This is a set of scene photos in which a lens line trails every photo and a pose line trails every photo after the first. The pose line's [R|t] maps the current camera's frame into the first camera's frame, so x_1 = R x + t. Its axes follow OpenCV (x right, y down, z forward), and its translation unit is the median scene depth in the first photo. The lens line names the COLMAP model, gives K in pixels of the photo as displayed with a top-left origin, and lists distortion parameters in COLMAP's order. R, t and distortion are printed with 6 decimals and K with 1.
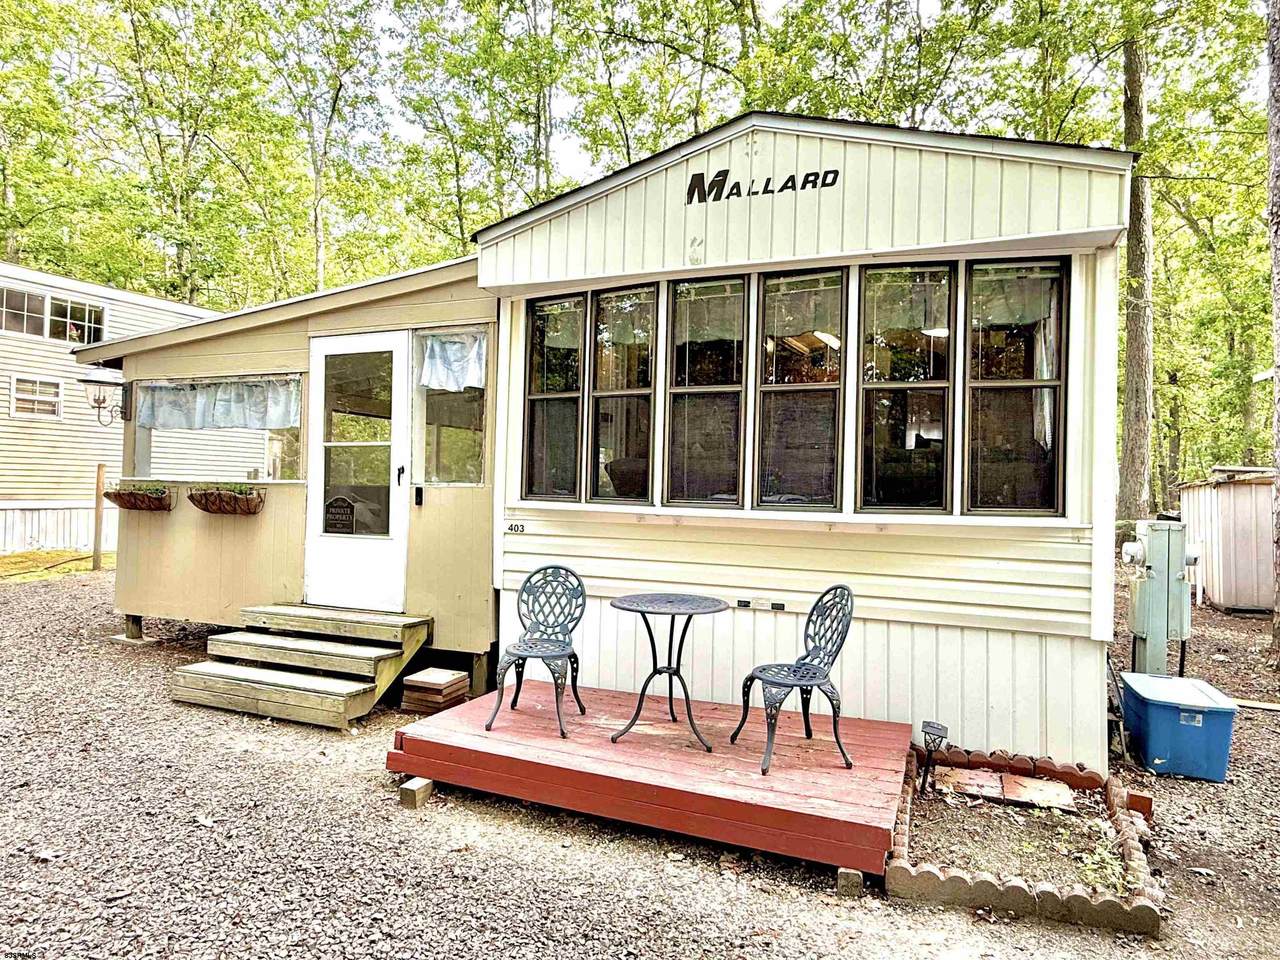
lens RADIAL K [[798.2, 0, 643.1], [0, 798.2, 473.1], [0, 0, 1]] dist [0.005866, -0.000046]
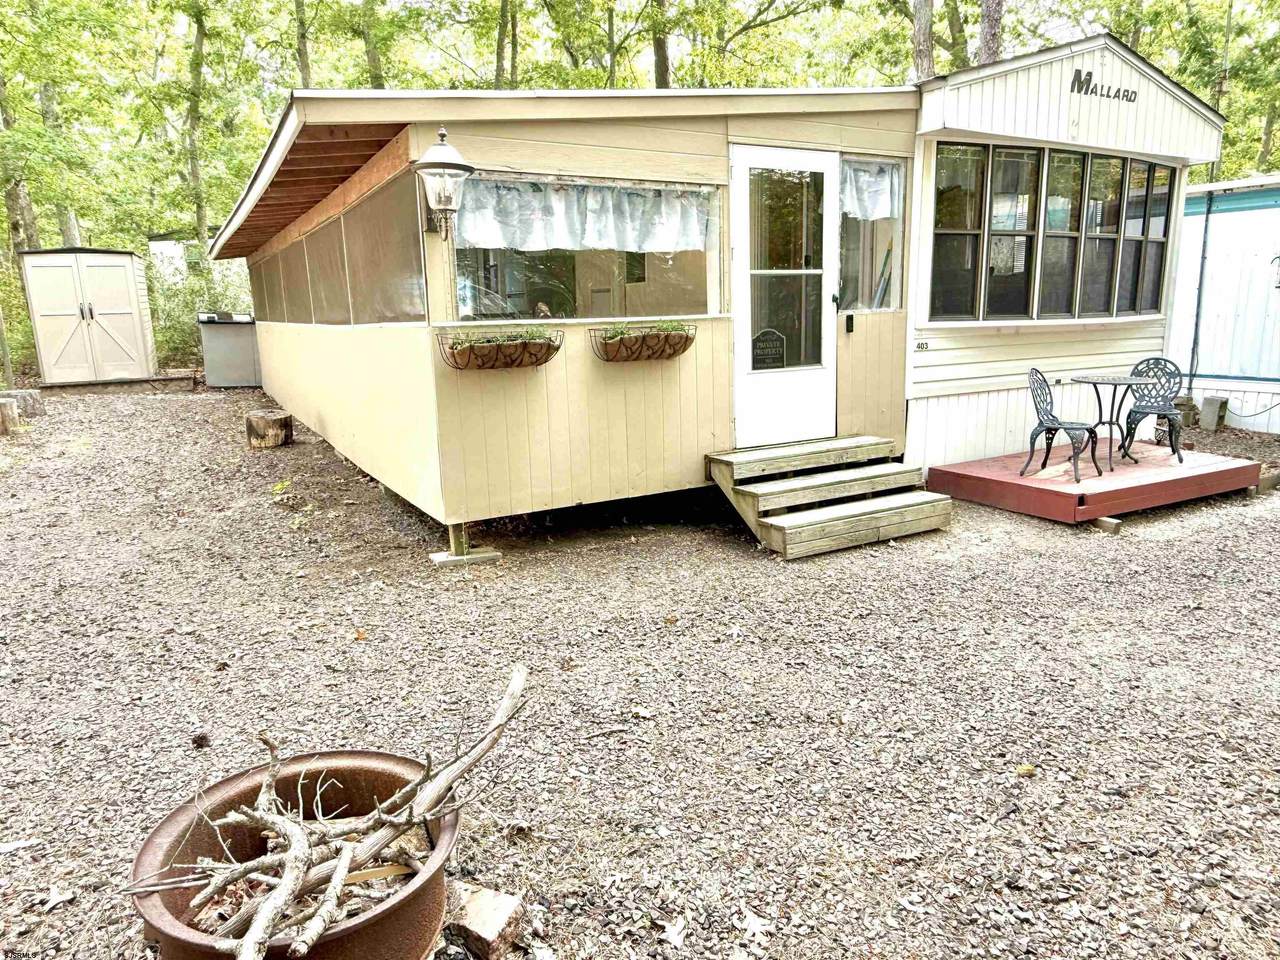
lens RADIAL K [[814.9, 0, 632.5], [0, 814.9, 471.1], [0, 0, 1]] dist [0.001002, -0.001831]
pose [[0.619975, -0.184044, 0.762732, -1.554446], [0.022258, 0.975835, 0.217373, -0.024663], [-0.784306, -0.117789, 0.609089, 0.654054]]
